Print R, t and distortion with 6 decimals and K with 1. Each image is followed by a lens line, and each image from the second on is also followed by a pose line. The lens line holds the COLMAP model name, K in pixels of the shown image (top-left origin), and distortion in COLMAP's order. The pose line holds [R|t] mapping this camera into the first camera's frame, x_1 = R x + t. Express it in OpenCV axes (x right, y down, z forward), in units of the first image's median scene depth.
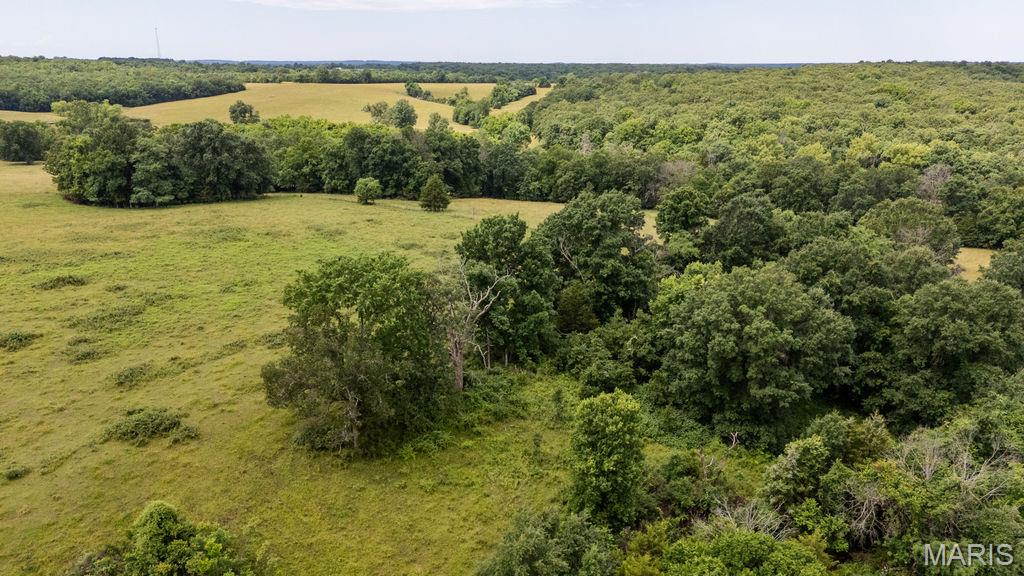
lens RADIAL K [[753.6, 0, 515.0], [0, 753.6, 288.8], [0, 0, 1]] dist [0.066502, -0.064764]
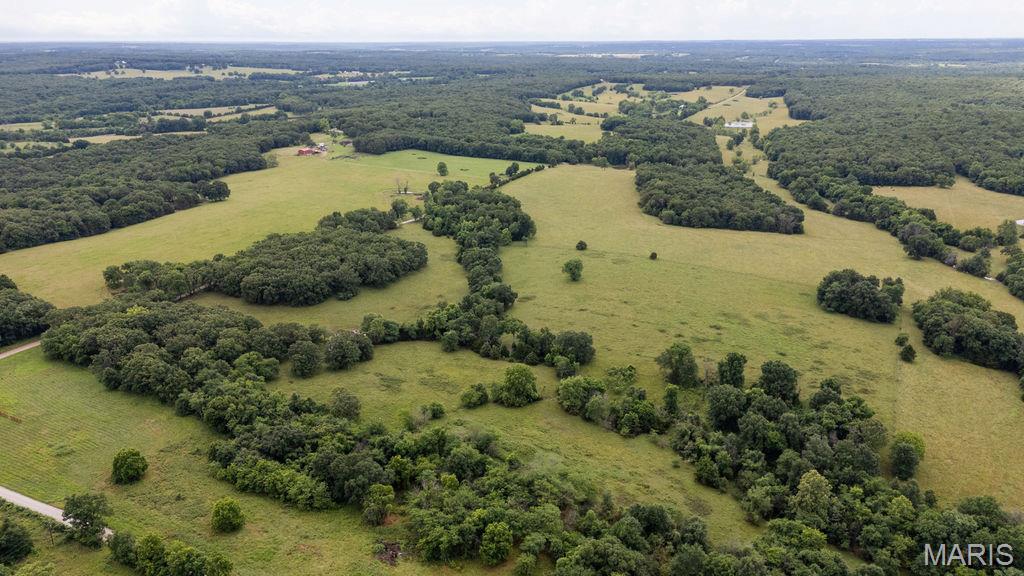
lens RADIAL K [[753.6, 0, 512.1], [0, 753.6, 281.7], [0, 0, 1]] dist [0.066502, -0.064764]
pose [[0.130901, 0.297997, -0.945549, 1.332083], [-0.272984, 0.927721, 0.254587, -0.436882], [0.953071, 0.224794, 0.202788, -0.355251]]
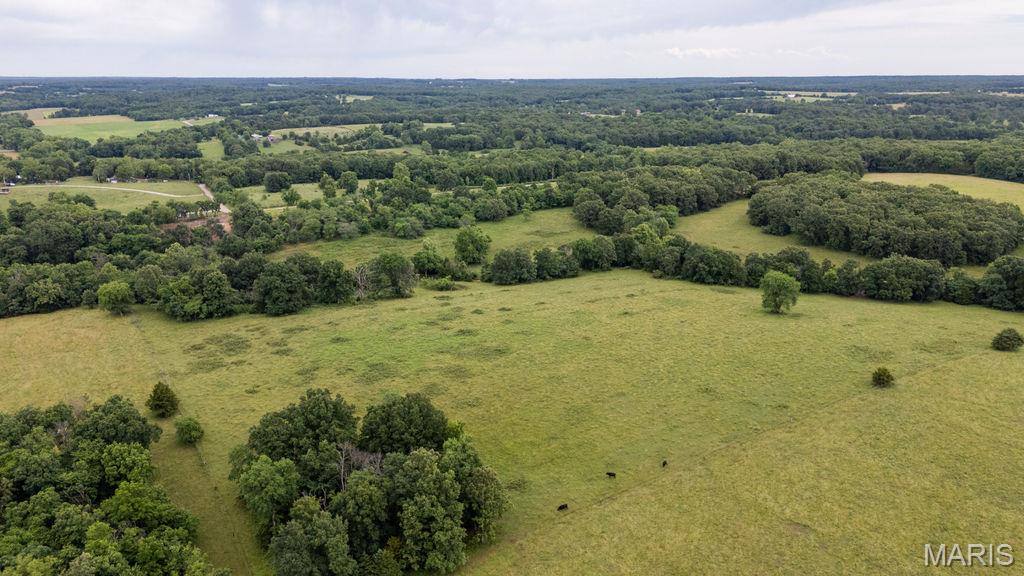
lens RADIAL K [[753.6, 0, 514.7], [0, 753.6, 285.2], [0, 0, 1]] dist [0.066502, -0.064764]
pose [[-0.916686, -0.111421, 0.383760, -0.788342], [0.106867, 0.857009, 0.504098, -0.600232], [-0.385052, 0.503111, -0.773702, 1.289929]]
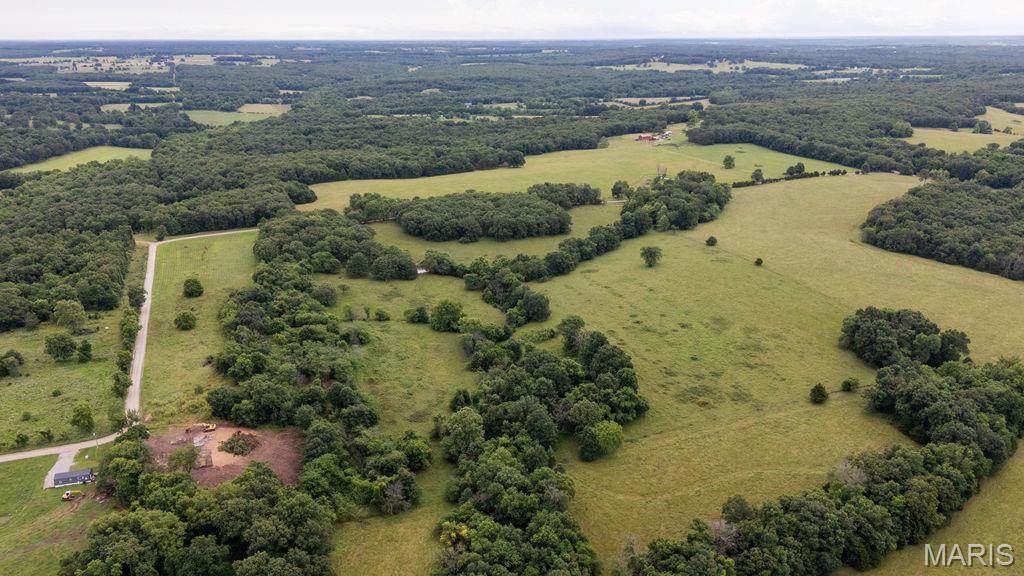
lens RADIAL K [[753.6, 0, 515.6], [0, 753.6, 284.6], [0, 0, 1]] dist [0.066502, -0.064764]
pose [[-0.547177, 0.258496, -0.796101, 1.337453], [-0.231178, 0.867449, 0.440556, -0.794656], [0.804458, 0.425104, -0.414890, 0.898348]]
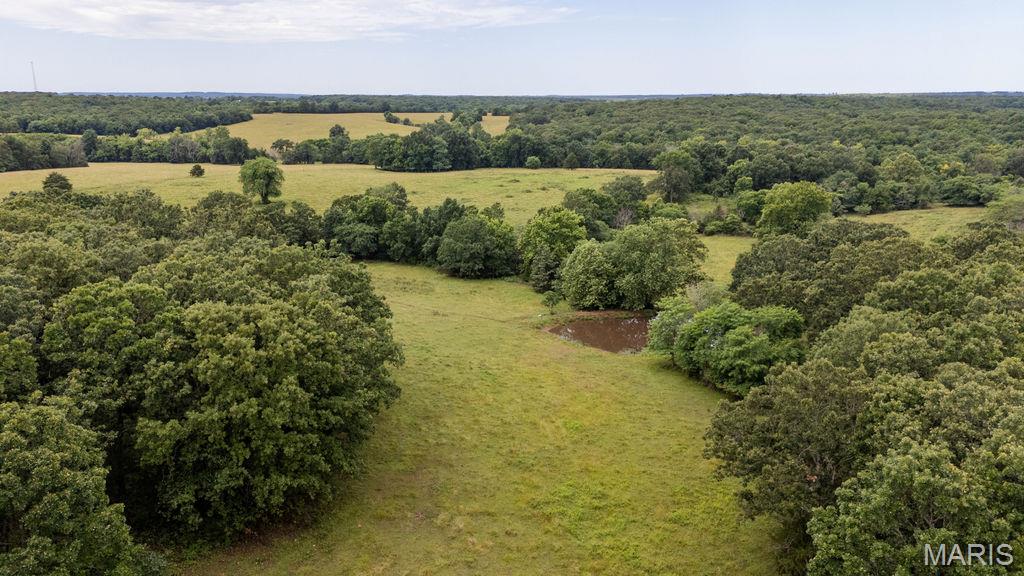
lens RADIAL K [[753.6, 0, 514.0], [0, 753.6, 302.1], [0, 0, 1]] dist [0.066502, -0.064764]
pose [[0.979021, -0.057196, 0.195565, -0.585963], [0.061387, 0.997995, -0.015431, 0.239301], [-0.194290, 0.027113, 0.980569, -0.848469]]
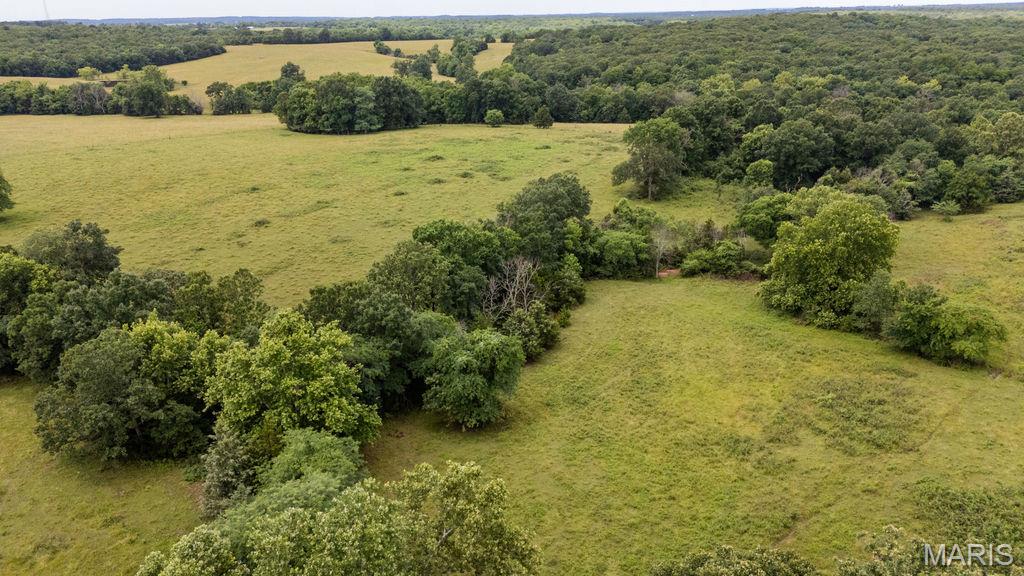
lens RADIAL K [[753.6, 0, 513.6], [0, 753.6, 295.0], [0, 0, 1]] dist [0.066502, -0.064764]
pose [[0.988658, -0.070258, 0.132739, -0.342006], [0.061565, 0.995750, 0.068499, 0.111268], [-0.136987, -0.059550, 0.988781, -0.484970]]
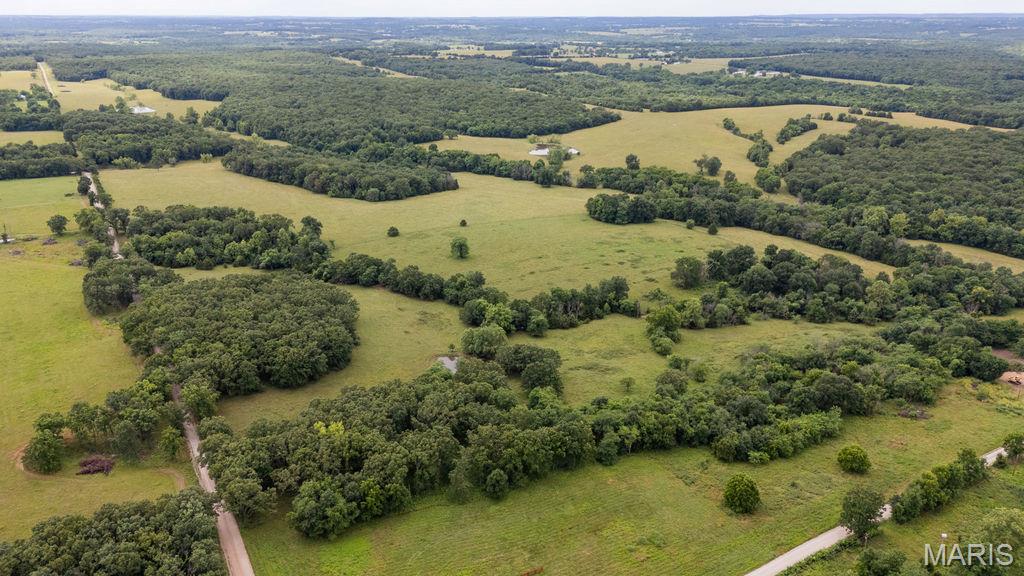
lens RADIAL K [[753.6, 0, 509.9], [0, 753.6, 296.0], [0, 0, 1]] dist [0.066502, -0.064764]
pose [[0.913613, 0.137518, -0.382622, 0.285217], [-0.109736, 0.989541, 0.093627, -0.046515], [0.391496, -0.043552, 0.919149, -1.728997]]
